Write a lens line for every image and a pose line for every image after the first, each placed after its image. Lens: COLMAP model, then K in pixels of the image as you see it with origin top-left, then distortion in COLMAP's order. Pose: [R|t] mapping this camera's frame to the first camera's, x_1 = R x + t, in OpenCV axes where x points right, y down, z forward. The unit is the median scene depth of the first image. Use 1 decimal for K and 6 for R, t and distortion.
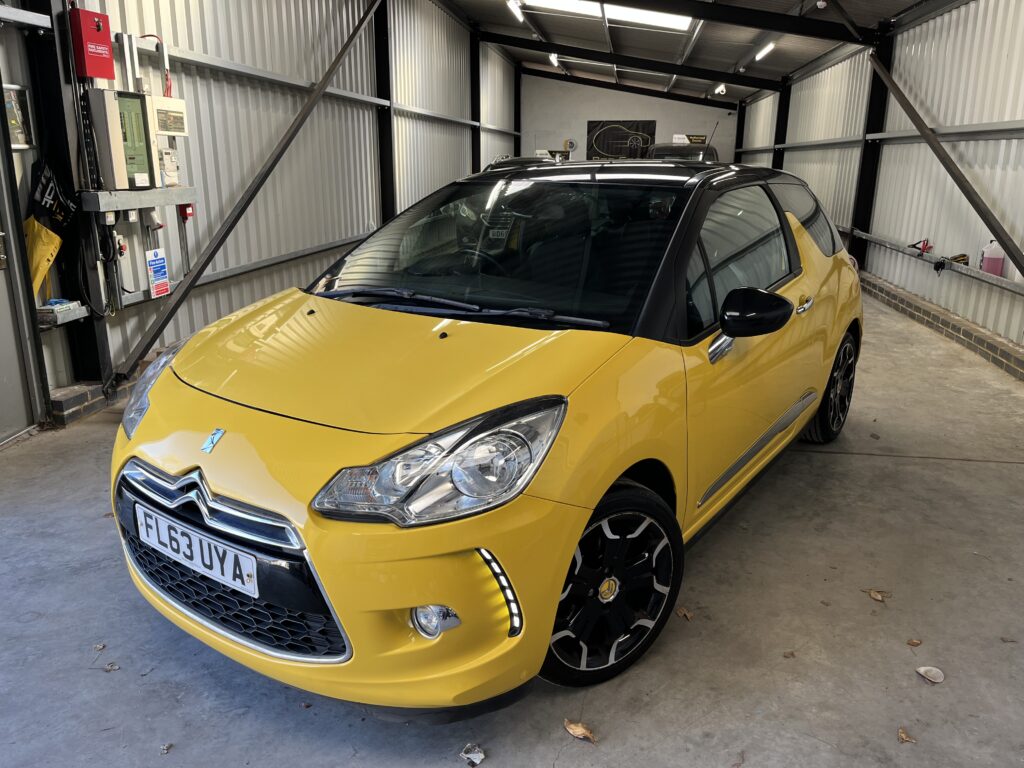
lens RADIAL K [[770.7, 0, 501.9], [0, 770.7, 381.1], [0, 0, 1]] dist [0.075111, -0.105322]
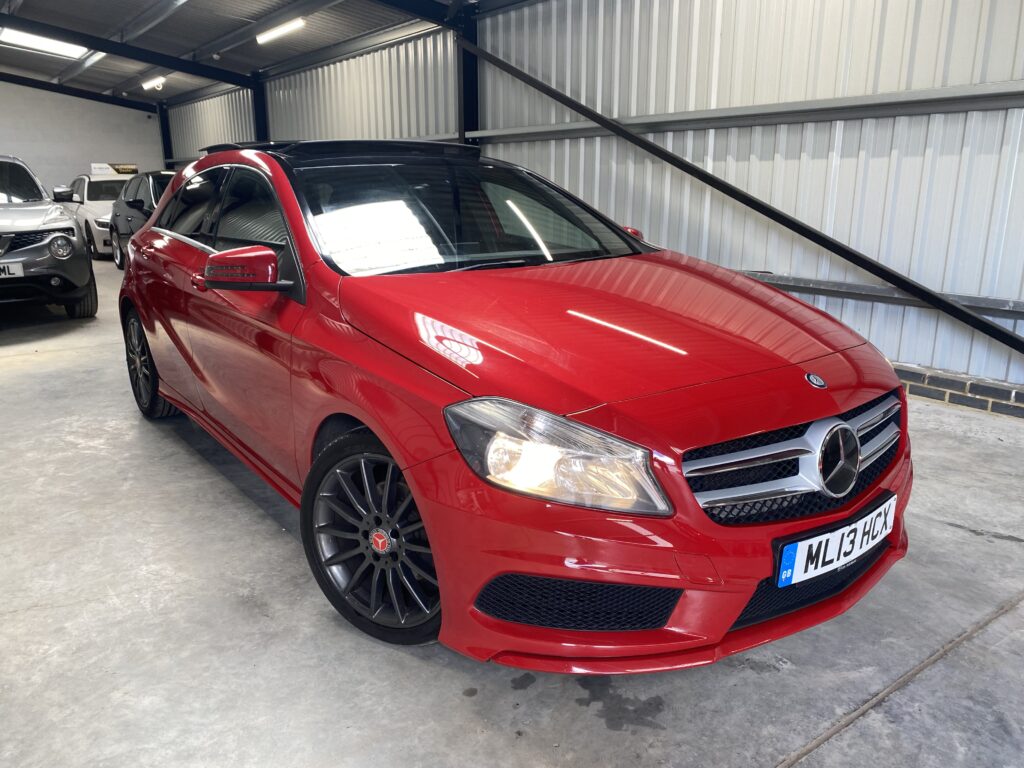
lens RADIAL K [[777.8, 0, 502.8], [0, 777.8, 380.4], [0, 0, 1]] dist [0.019639, -0.007484]
pose [[0.700927, -0.183831, 0.689135, -0.146766], [0.202161, 0.977795, 0.055211, -0.080389], [-0.683982, 0.100617, 0.722527, 0.352915]]
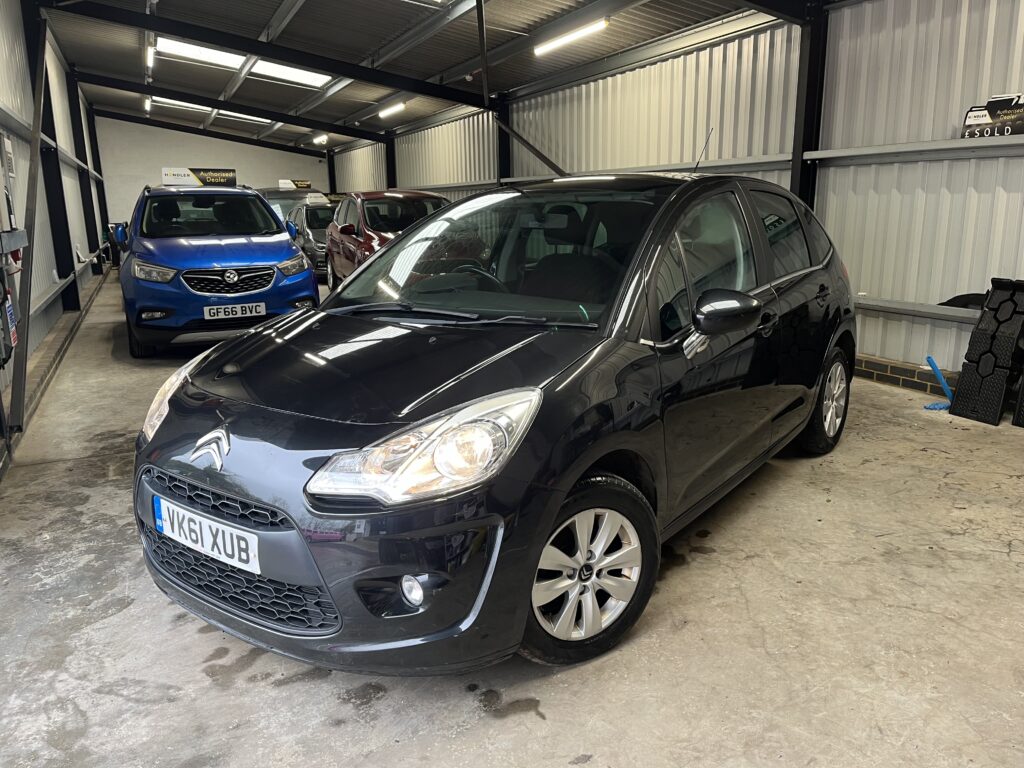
lens RADIAL K [[770.7, 0, 513.2], [0, 770.7, 377.7], [0, 0, 1]] dist [0.075111, -0.105322]
pose [[0.827633, -0.142713, 0.542823, -0.244142], [0.174859, 0.984563, -0.007754, 0.019388], [-0.533337, 0.101335, 0.839811, -0.048694]]
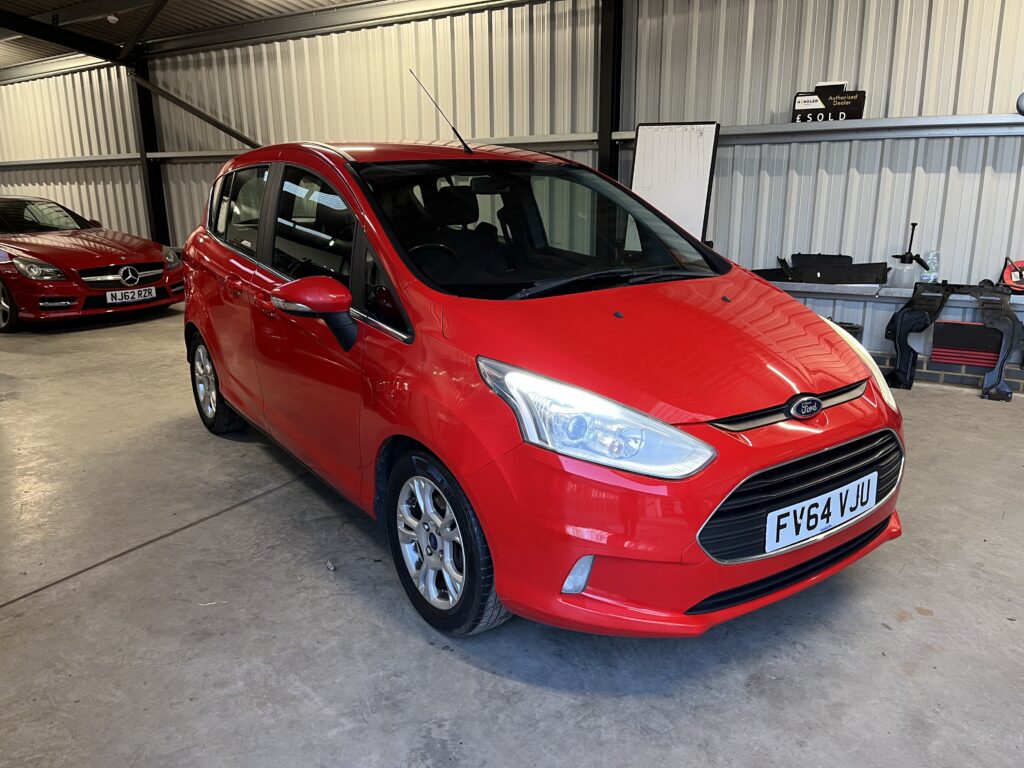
lens RADIAL K [[770.7, 0, 502.4], [0, 770.7, 385.6], [0, 0, 1]] dist [0.075111, -0.105322]
pose [[0.397924, -0.236353, 0.886450, -0.307854], [0.262359, 0.955208, 0.136914, -0.041636], [-0.879104, 0.178087, 0.442110, 0.185297]]
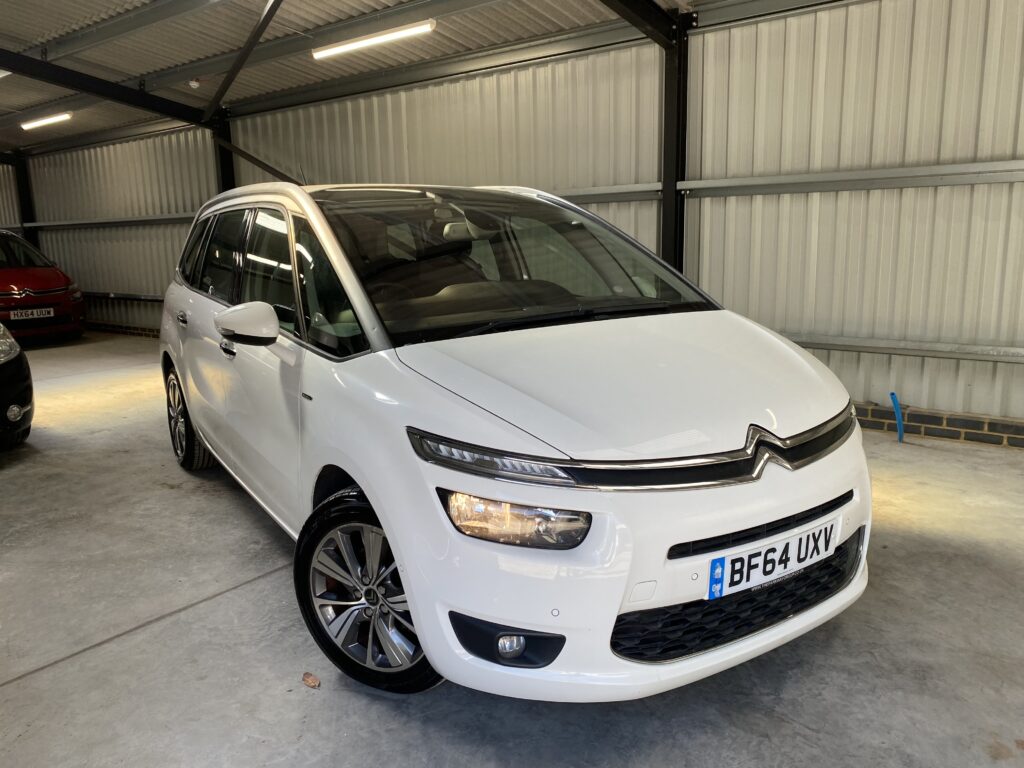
lens RADIAL K [[777.8, 0, 508.3], [0, 777.8, 377.8], [0, 0, 1]] dist [0.019639, -0.007484]
pose [[0.485488, -0.171178, 0.857321, -0.276236], [0.262142, 0.964024, 0.044036, -0.042296], [-0.834016, 0.203361, 0.512895, 0.178330]]
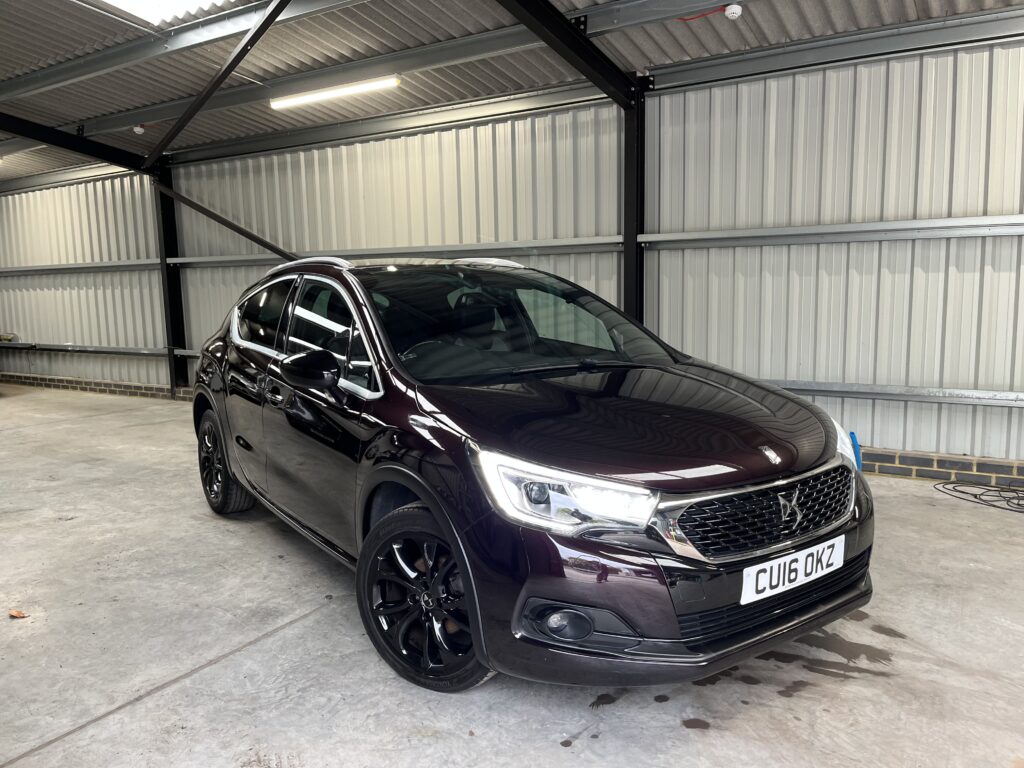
lens RADIAL K [[770.7, 0, 517.6], [0, 770.7, 383.9], [0, 0, 1]] dist [0.075111, -0.105322]
pose [[0.386063, -0.128820, 0.913434, -0.294454], [0.272088, 0.962050, 0.020678, -0.051236], [-0.881433, 0.240551, 0.406462, 0.208347]]
